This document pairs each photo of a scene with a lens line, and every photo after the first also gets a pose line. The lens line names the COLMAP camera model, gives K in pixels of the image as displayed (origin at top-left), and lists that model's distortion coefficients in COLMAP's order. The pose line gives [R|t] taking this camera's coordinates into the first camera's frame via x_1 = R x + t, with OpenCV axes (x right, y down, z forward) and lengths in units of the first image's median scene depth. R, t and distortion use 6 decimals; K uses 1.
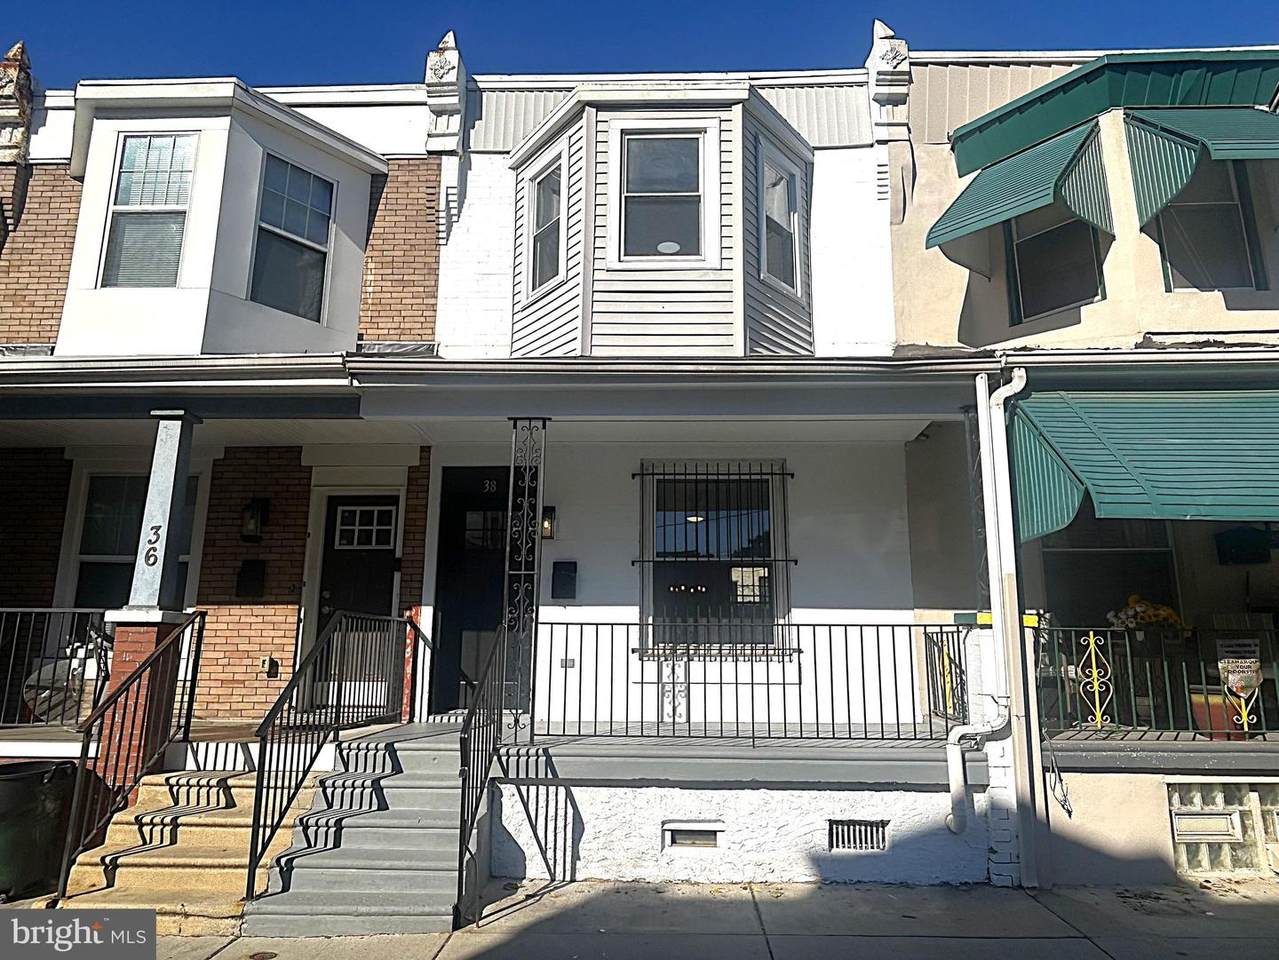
lens RADIAL K [[773.0, 0, 645.7], [0, 773.0, 487.4], [0, 0, 1]] dist [-0.000011, -0.005358]
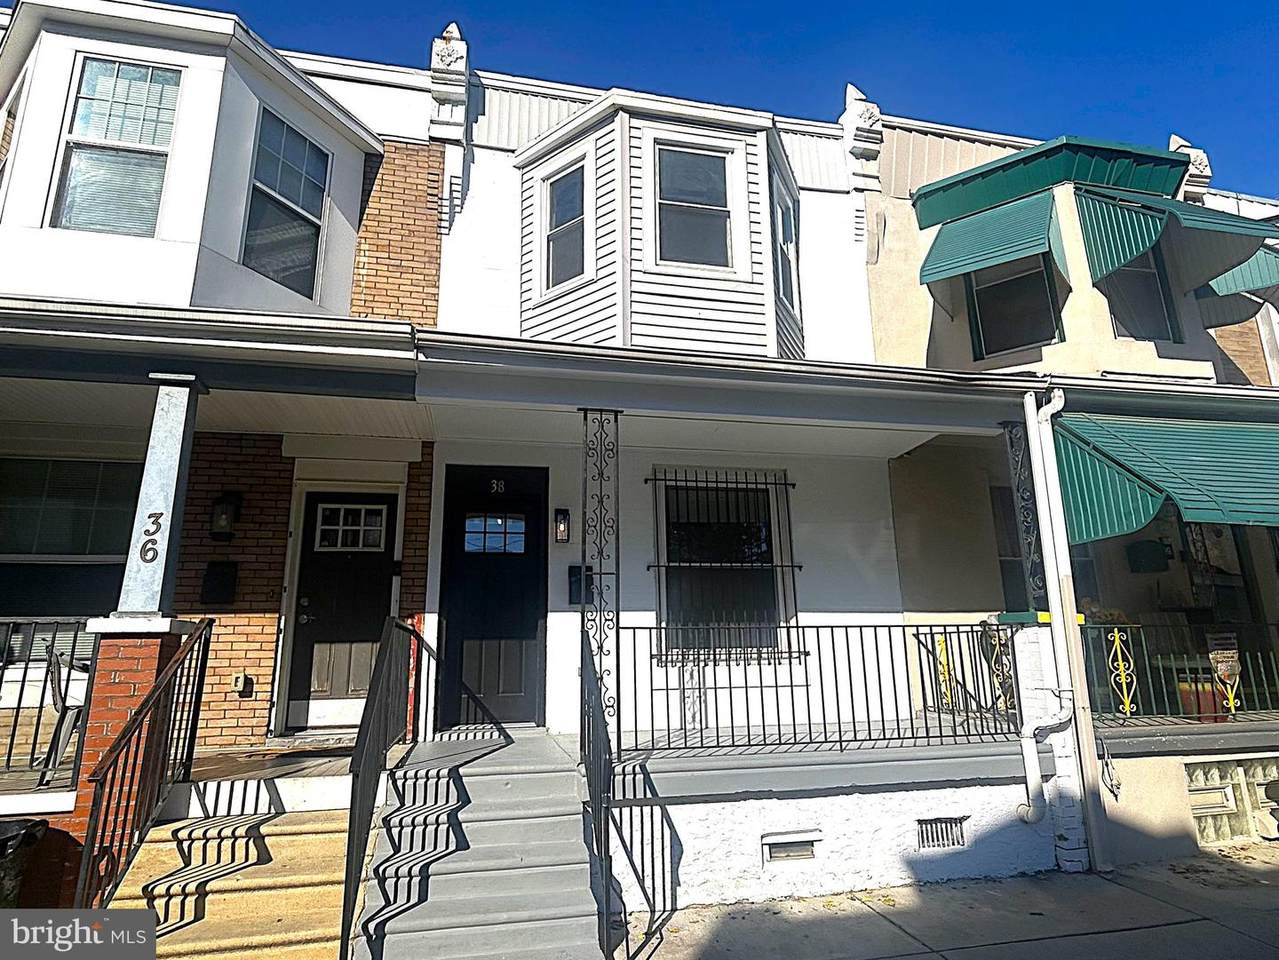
lens RADIAL K [[688.9, 0, 640.1], [0, 688.9, 485.2], [0, 0, 1]] dist [-0.008249, 0.005052]
pose [[0.972471, 0.034511, 0.230454, -0.252780], [-0.025603, 0.998809, -0.041535, 0.030769], [-0.231613, 0.034491, 0.972196, 0.149180]]
